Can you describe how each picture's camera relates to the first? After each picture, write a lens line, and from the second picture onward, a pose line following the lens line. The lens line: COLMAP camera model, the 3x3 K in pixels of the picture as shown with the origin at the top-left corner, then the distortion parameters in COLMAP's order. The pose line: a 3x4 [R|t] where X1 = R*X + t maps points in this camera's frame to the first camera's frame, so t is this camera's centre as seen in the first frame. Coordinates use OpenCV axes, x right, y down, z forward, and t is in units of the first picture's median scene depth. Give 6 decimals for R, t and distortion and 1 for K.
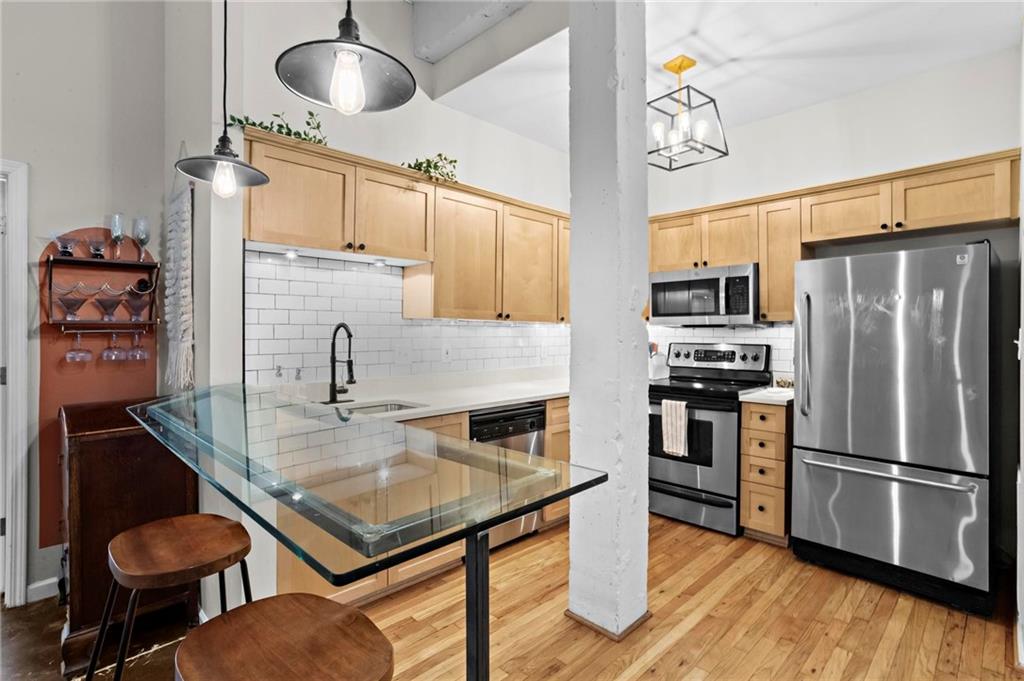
lens RADIAL K [[500.1, 0, 499.1], [0, 500.1, 330.7], [0, 0, 1]] dist [-0.040132, 0.019586]
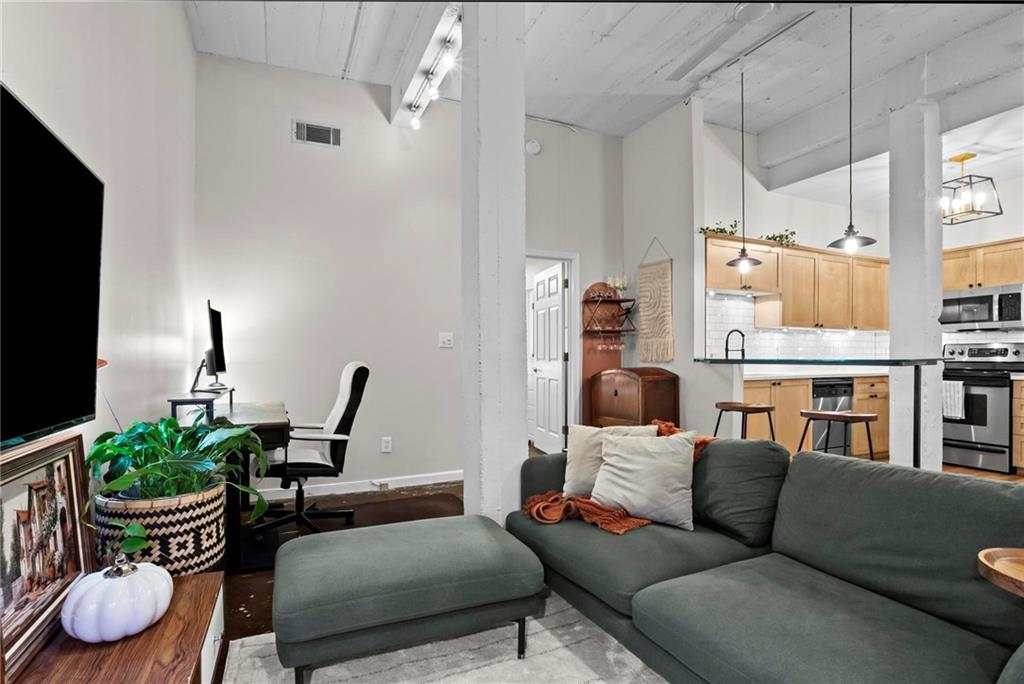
lens RADIAL K [[500.1, 0, 494.2], [0, 500.1, 363.7], [0, 0, 1]] dist [-0.040132, 0.019586]
pose [[0.937729, 0.003475, -0.347350, -0.448787], [0.002184, 0.999871, 0.015898, 0.070813], [0.347361, -0.015667, 0.937601, -0.893580]]
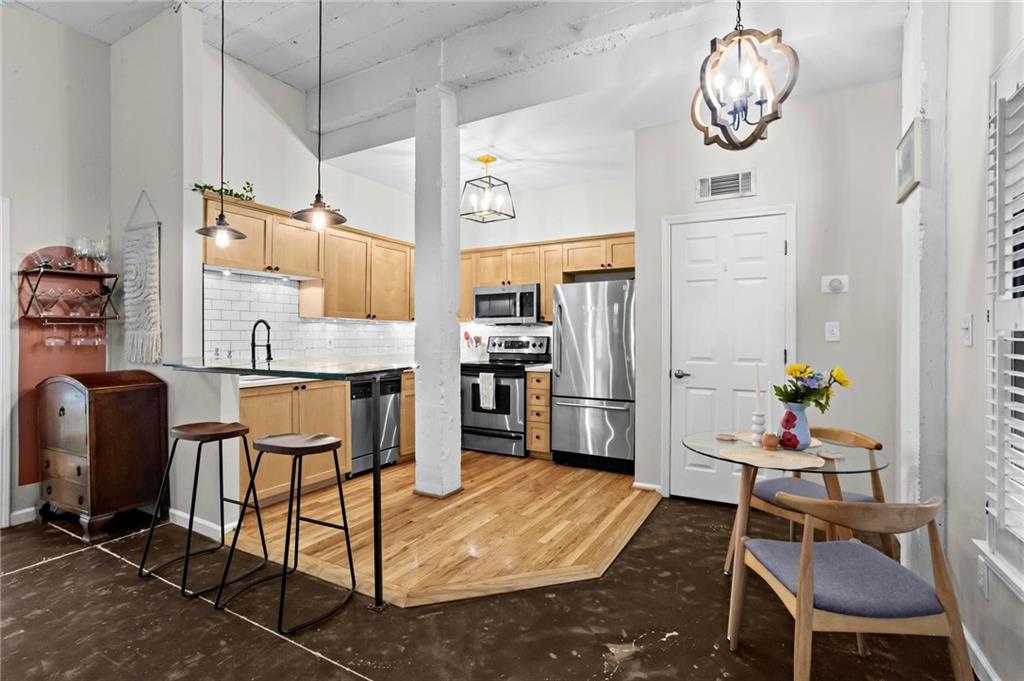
lens RADIAL K [[500.1, 0, 493.6], [0, 500.1, 334.7], [0, 0, 1]] dist [-0.040132, 0.019586]
pose [[0.963185, -0.000417, 0.268838, -0.042213], [0.000786, 0.999999, -0.001263, 0.028158], [-0.268837, 0.001428, 0.963185, -0.520278]]
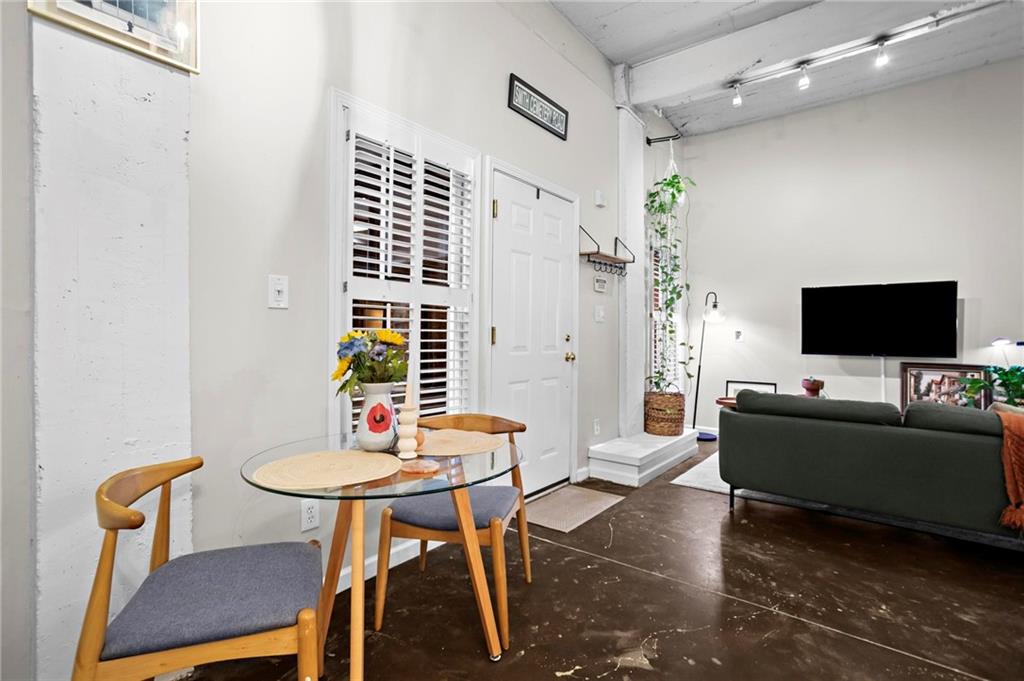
lens RADIAL K [[500.1, 0, 495.5], [0, 500.1, 335.4], [0, 0, 1]] dist [-0.040132, 0.019586]
pose [[-0.992192, -0.010188, -0.124301, 0.519928], [-0.009799, 0.999945, -0.003740, 0.075978], [0.124332, -0.002493, -0.992238, 0.587963]]
